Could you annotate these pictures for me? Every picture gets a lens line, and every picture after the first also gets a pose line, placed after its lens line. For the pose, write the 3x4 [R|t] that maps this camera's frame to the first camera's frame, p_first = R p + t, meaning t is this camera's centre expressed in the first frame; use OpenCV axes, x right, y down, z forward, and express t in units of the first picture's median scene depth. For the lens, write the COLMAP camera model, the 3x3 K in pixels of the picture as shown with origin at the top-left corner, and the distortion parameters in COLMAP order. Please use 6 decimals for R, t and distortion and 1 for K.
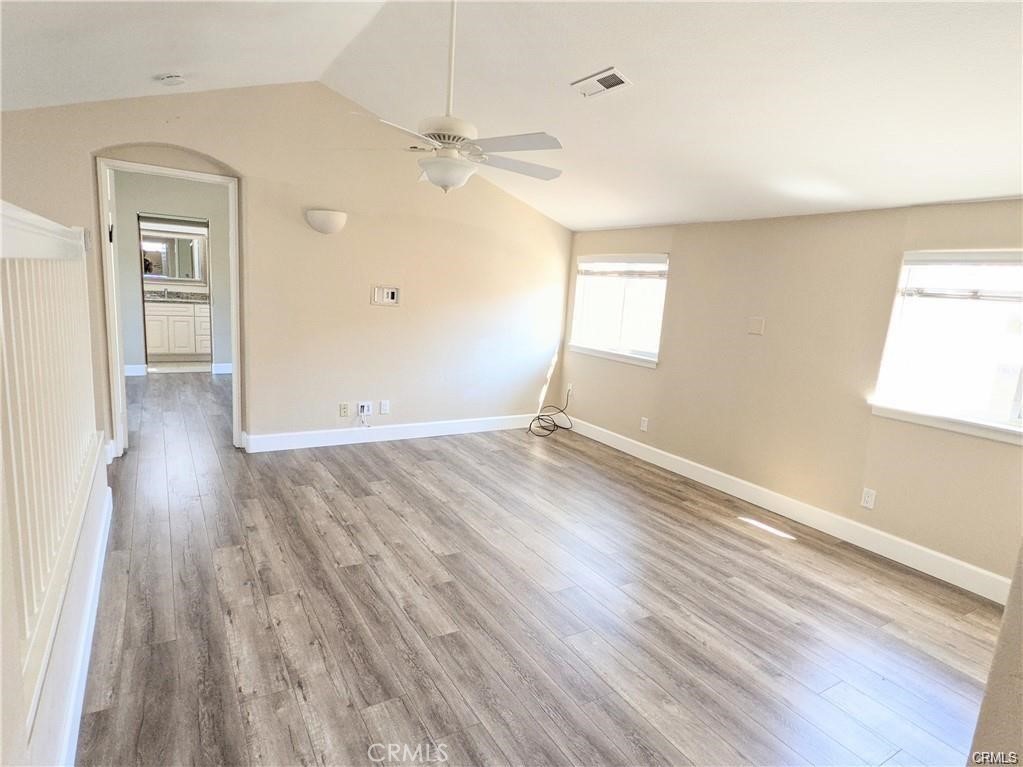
lens RADIAL K [[563.1, 0, 510.7], [0, 563.1, 383.7], [0, 0, 1]] dist [0.004865, 0.000470]
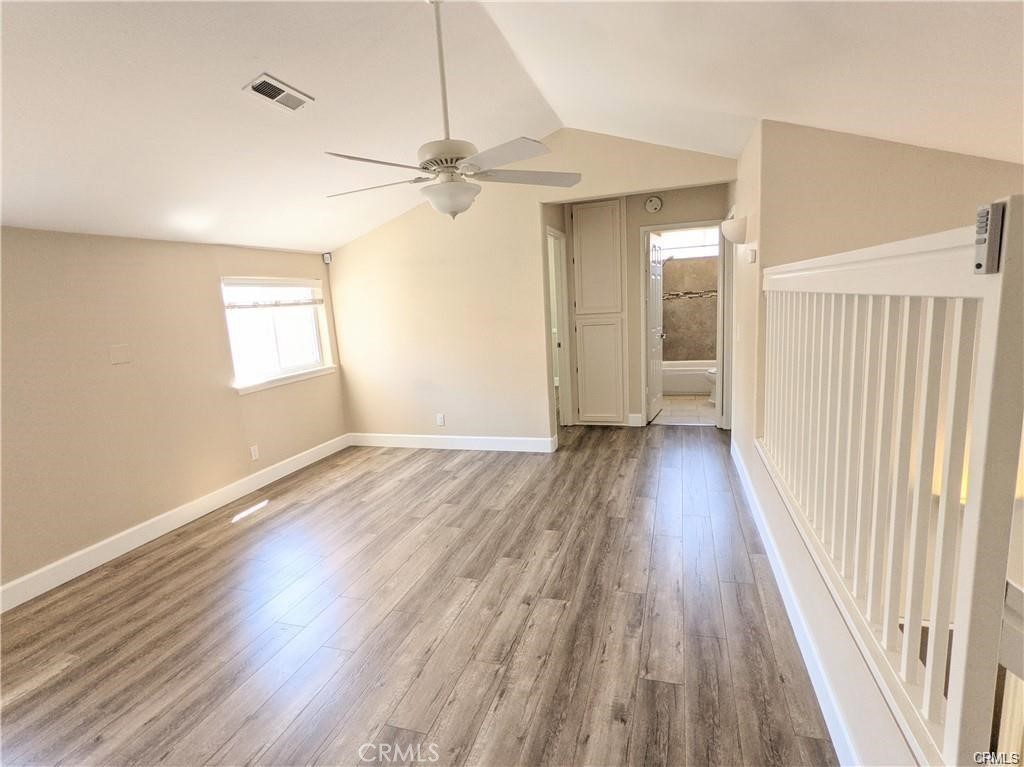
lens RADIAL K [[502.4, 0, 511.8], [0, 502.4, 382.7], [0, 0, 1]] dist [0.003289, 0.000569]
pose [[-0.644681, -0.152630, 0.749060, -0.783823], [0.151134, 0.935077, 0.320607, -0.301822], [-0.749363, 0.319898, -0.579759, 1.363186]]
